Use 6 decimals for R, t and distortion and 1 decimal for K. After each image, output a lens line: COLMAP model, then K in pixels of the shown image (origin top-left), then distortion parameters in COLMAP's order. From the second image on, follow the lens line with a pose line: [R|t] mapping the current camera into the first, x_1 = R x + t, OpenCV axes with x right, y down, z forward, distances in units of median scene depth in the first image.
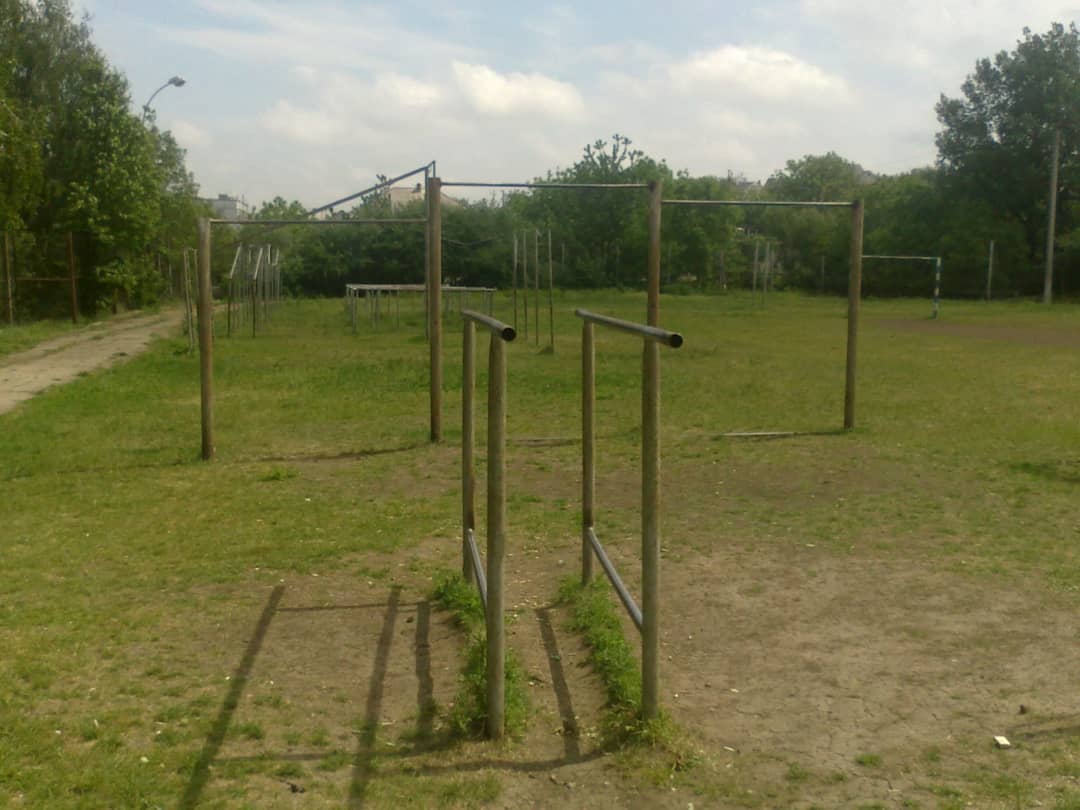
lens RADIAL K [[1372.0, 0, 561.9], [0, 1372.0, 406.7], [0, 0, 1]] dist [-0.029946, 0.000000]
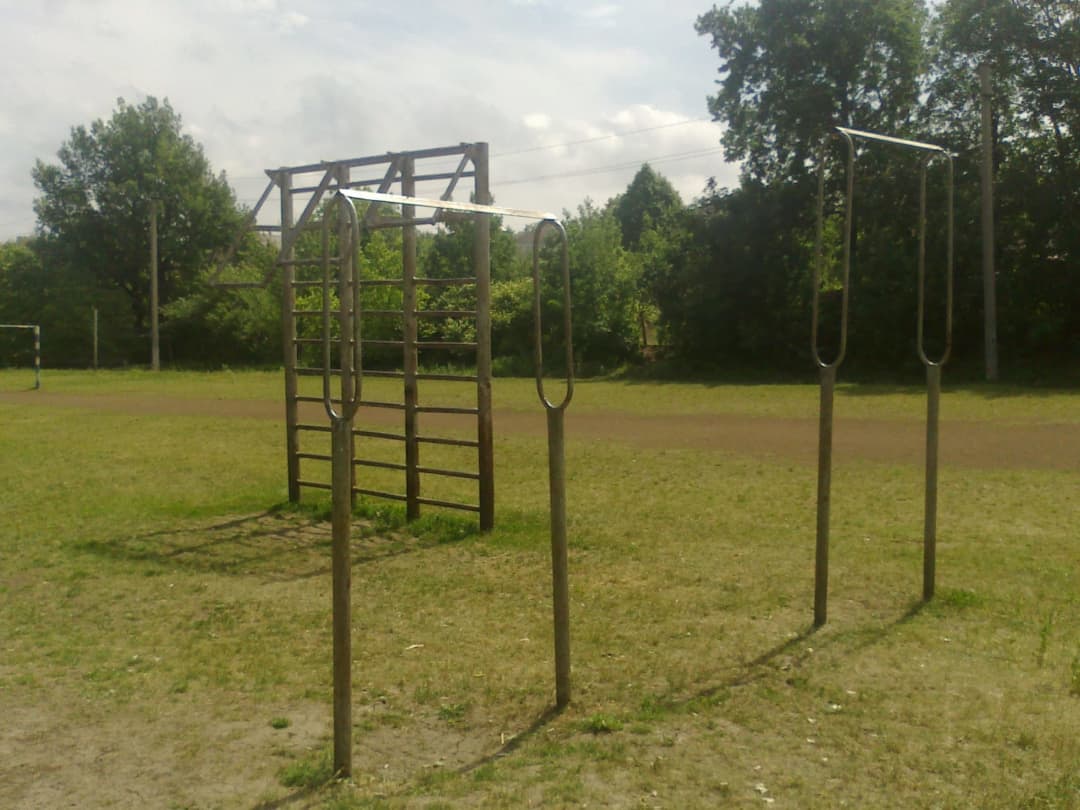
lens RADIAL K [[1372.0, 0, 536.6], [0, 1372.0, 402.0], [0, 0, 1]] dist [-0.029946, 0.000000]
pose [[0.820937, -0.031790, 0.570133, 0.010420], [0.062794, 0.997419, -0.034803, -0.000248], [-0.567555, 0.064372, 0.820815, 0.012325]]
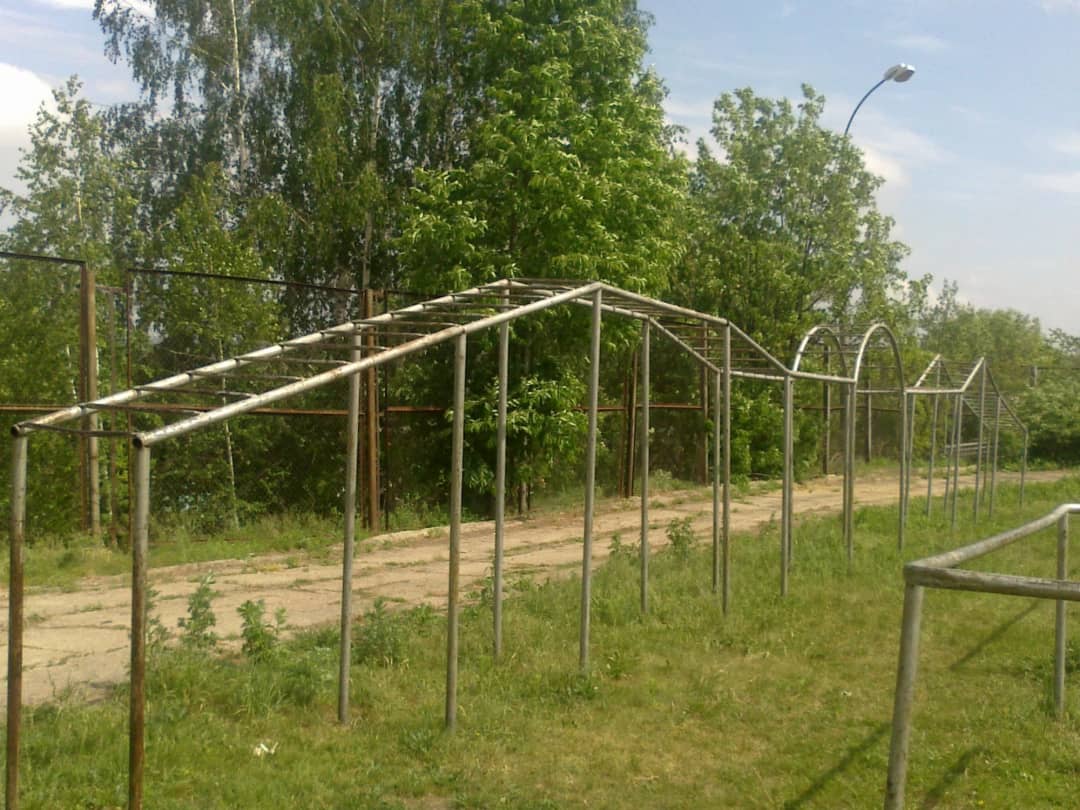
lens RADIAL K [[1372.0, 0, 519.3], [0, 1372.0, 371.4], [0, 0, 1]] dist [-0.029946, 0.000000]
pose [[0.784742, 0.012529, -0.619696, -0.043614], [-0.093221, 0.990809, -0.098017, -0.038072], [0.612773, 0.134687, 0.778697, 0.389213]]
